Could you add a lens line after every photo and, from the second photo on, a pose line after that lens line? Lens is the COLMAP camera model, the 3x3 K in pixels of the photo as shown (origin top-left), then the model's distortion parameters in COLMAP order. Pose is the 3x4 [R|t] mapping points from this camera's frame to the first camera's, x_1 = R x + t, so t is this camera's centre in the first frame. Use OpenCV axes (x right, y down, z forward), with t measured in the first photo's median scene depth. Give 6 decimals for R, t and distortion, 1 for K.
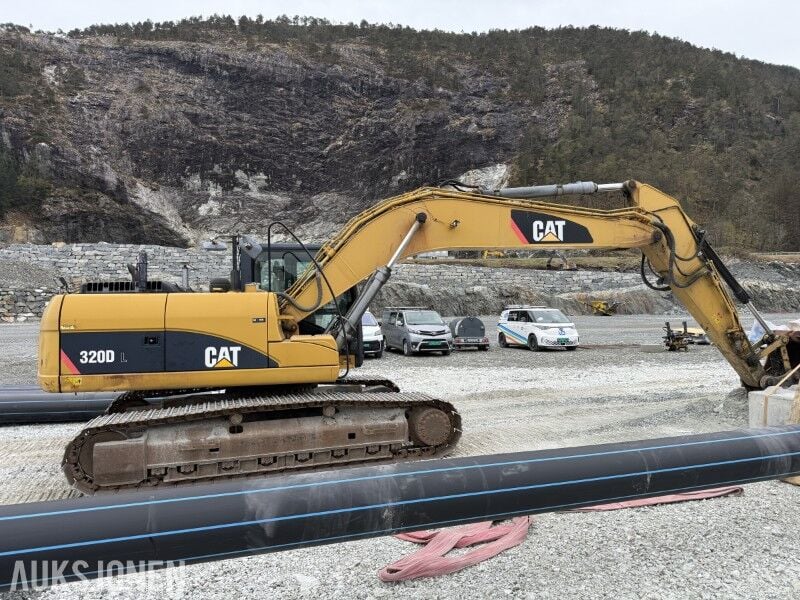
lens RADIAL K [[607.4, 0, 400.2], [0, 607.4, 311.9], [0, 0, 1]] dist [0.088687, -0.134999]
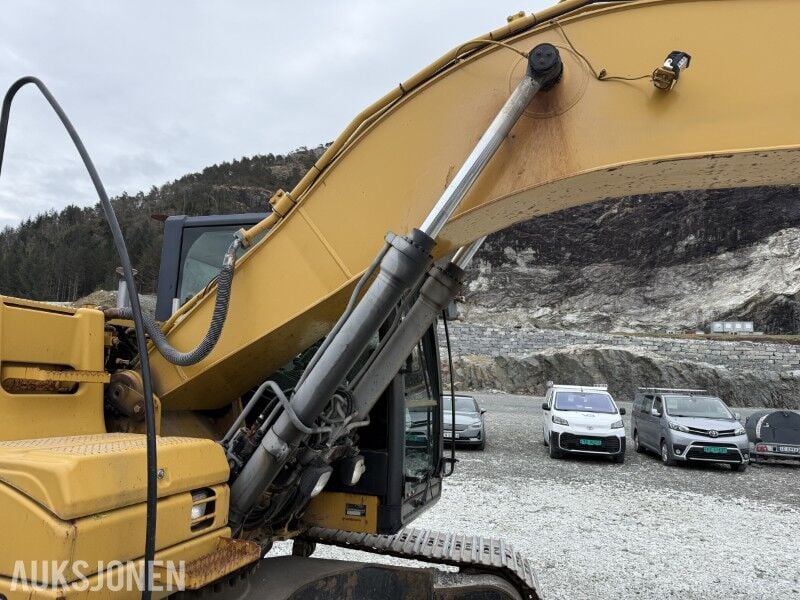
lens RADIAL K [[531.7, 0, 399.6], [0, 531.7, 312.9], [0, 0, 1]] dist [0.000916, -0.035871]
pose [[0.866190, -0.010771, -0.499599, 0.022426], [-0.060048, 0.990280, -0.125459, 0.000222], [0.496094, 0.138671, 0.857123, 0.166945]]
